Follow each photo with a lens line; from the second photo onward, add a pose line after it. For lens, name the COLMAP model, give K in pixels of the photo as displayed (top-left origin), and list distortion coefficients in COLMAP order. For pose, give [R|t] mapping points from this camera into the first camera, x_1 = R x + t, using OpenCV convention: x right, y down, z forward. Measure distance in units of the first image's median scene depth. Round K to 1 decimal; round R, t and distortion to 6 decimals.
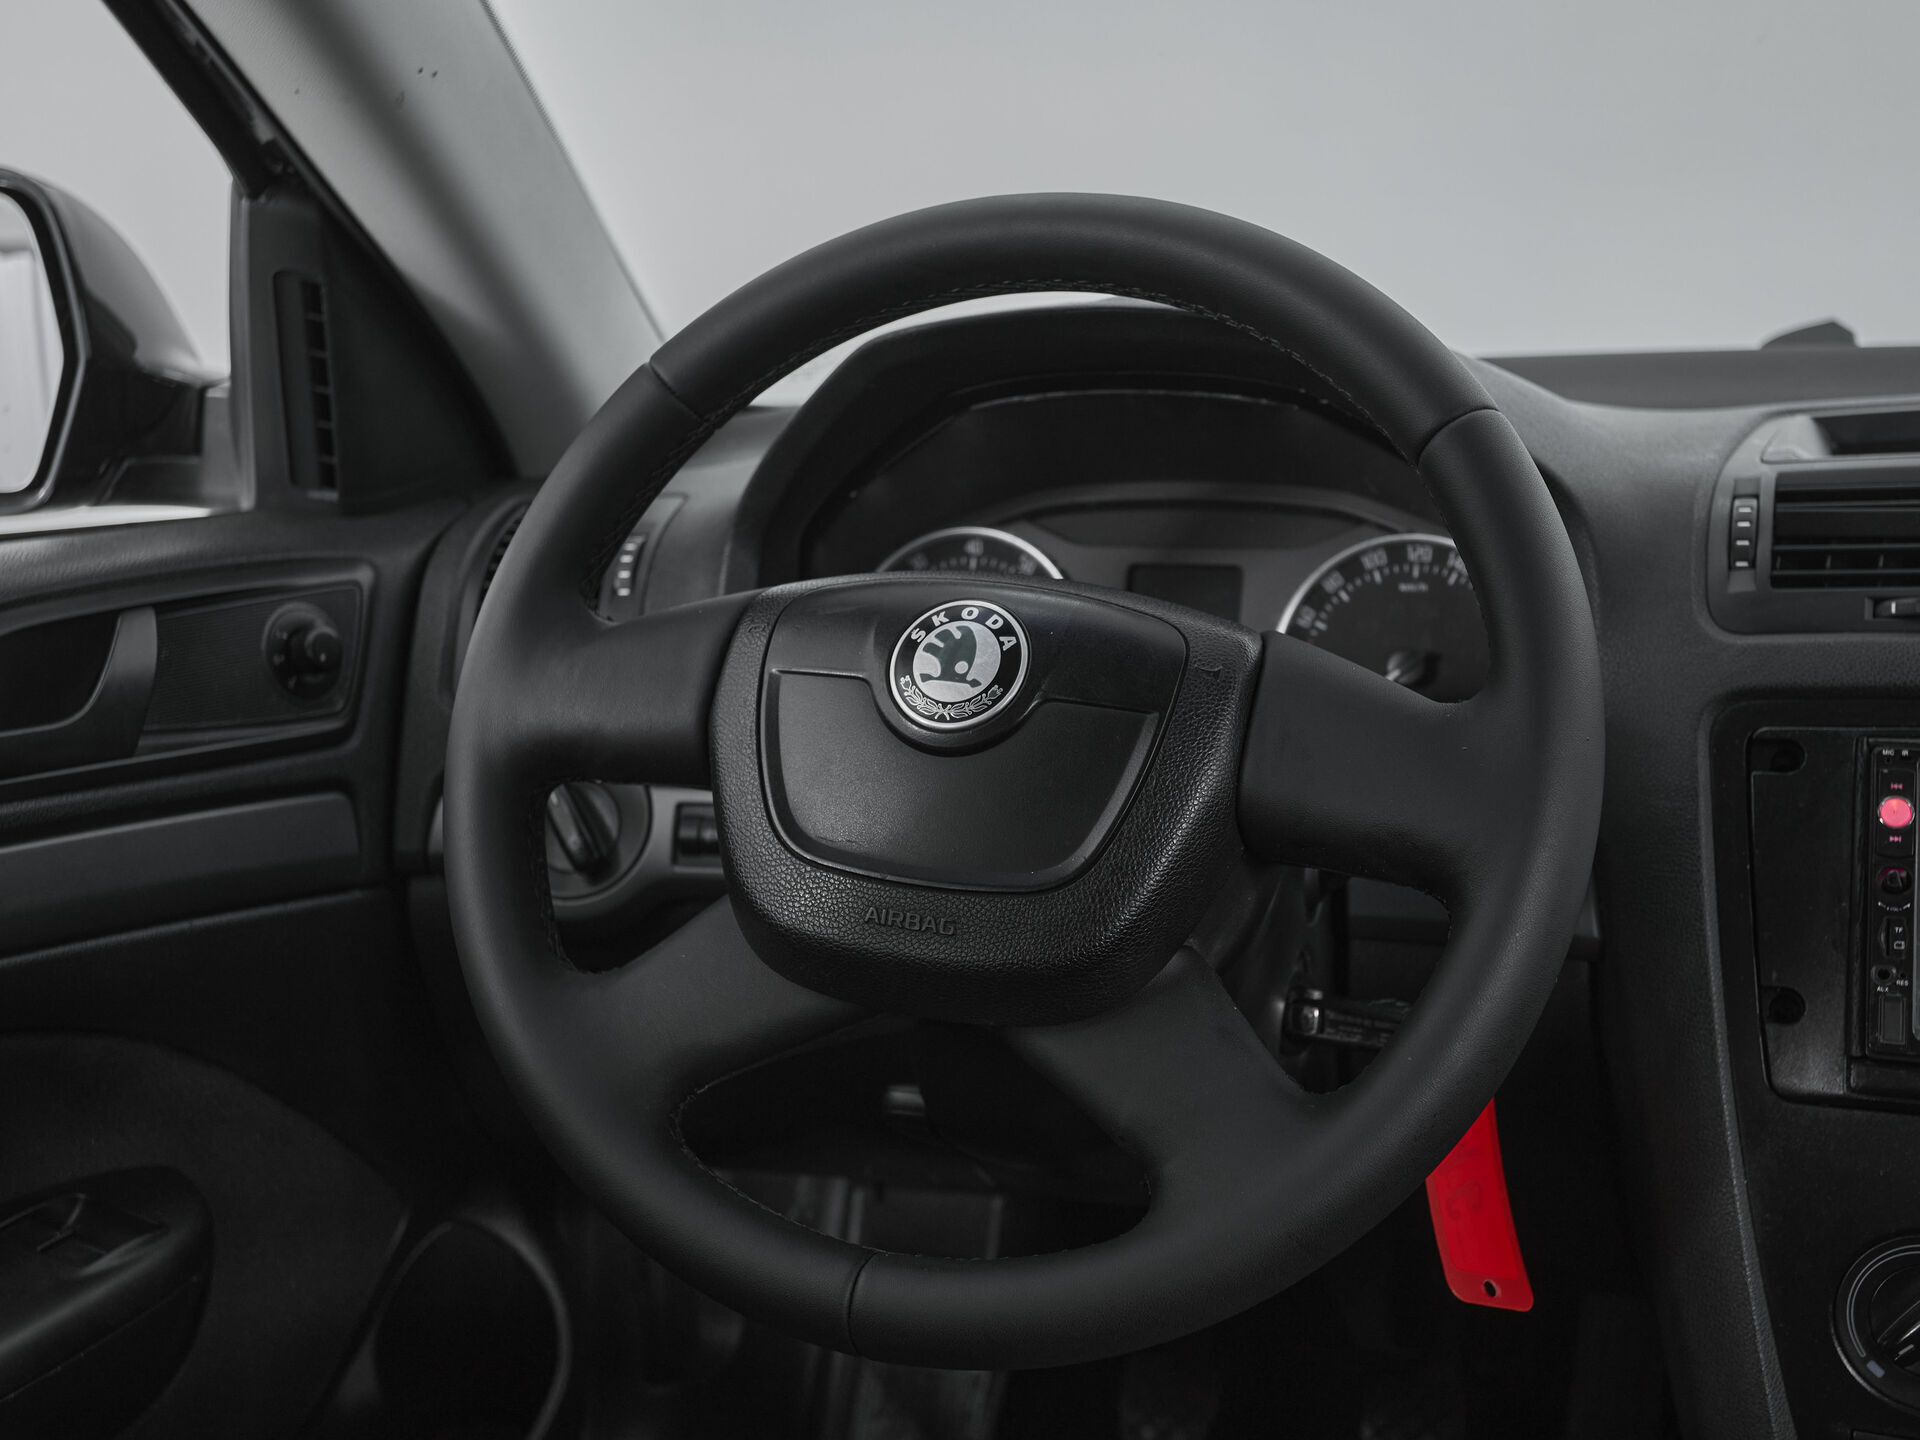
lens RADIAL K [[2325.3, 0, 969.2], [0, 2325.3, 715.4], [0, 0, 1]] dist [0.033094, 0.000000]
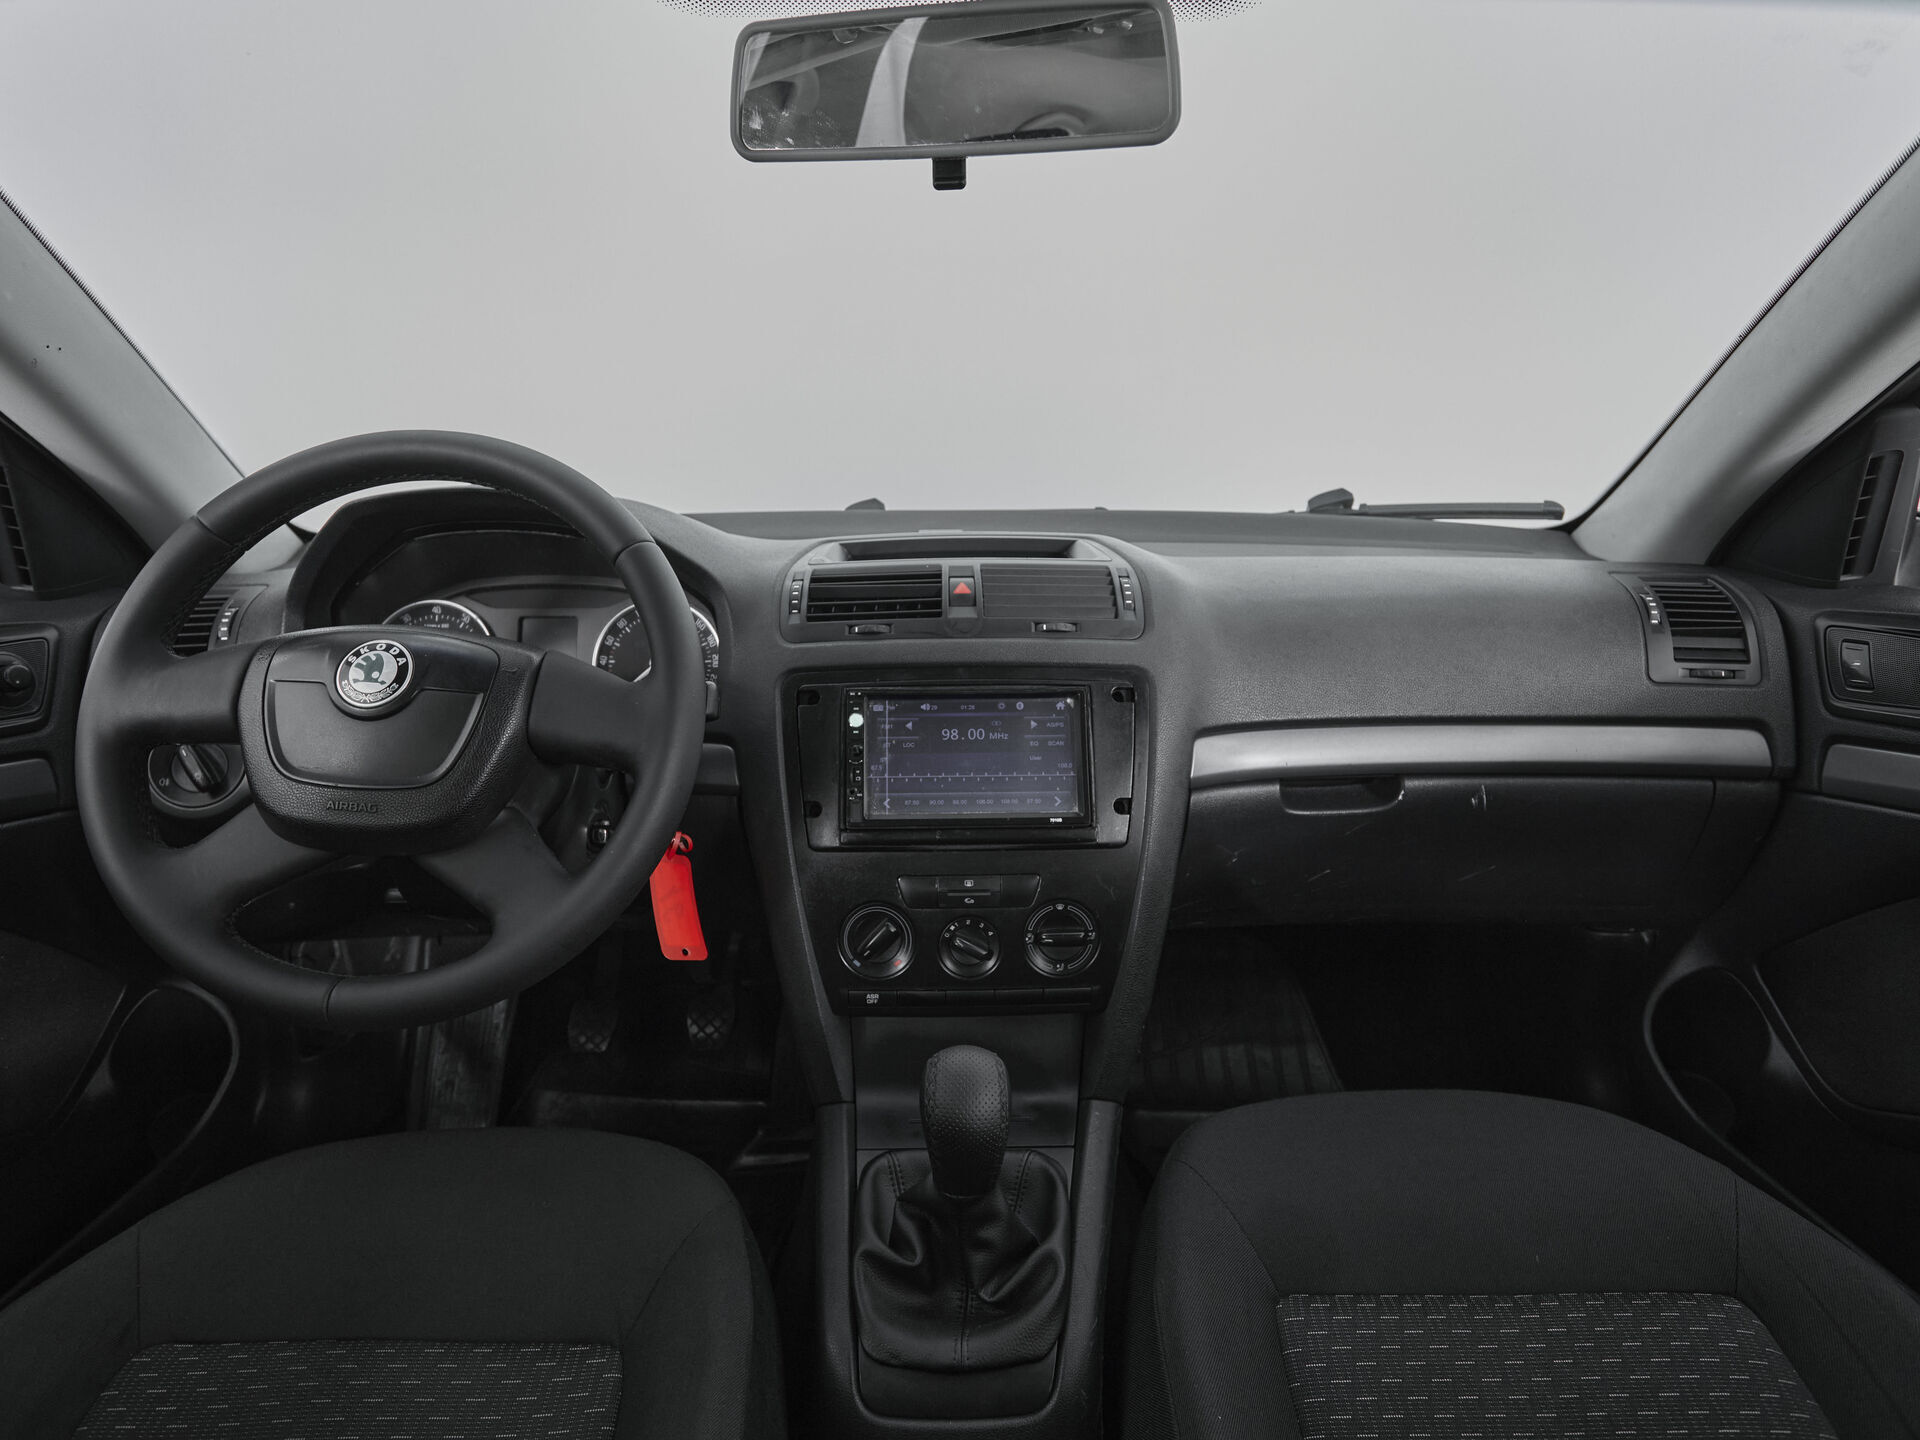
lens RADIAL K [[1101.3, 0, 979.8], [0, 1101.3, 721.7], [0, 0, 1]] dist [-0.005365, 0.002103]
pose [[0.929422, -0.058816, 0.364301, 0.112547], [0.044988, 0.997912, 0.046336, -0.001094], [-0.366266, -0.026677, 0.930128, -0.037416]]
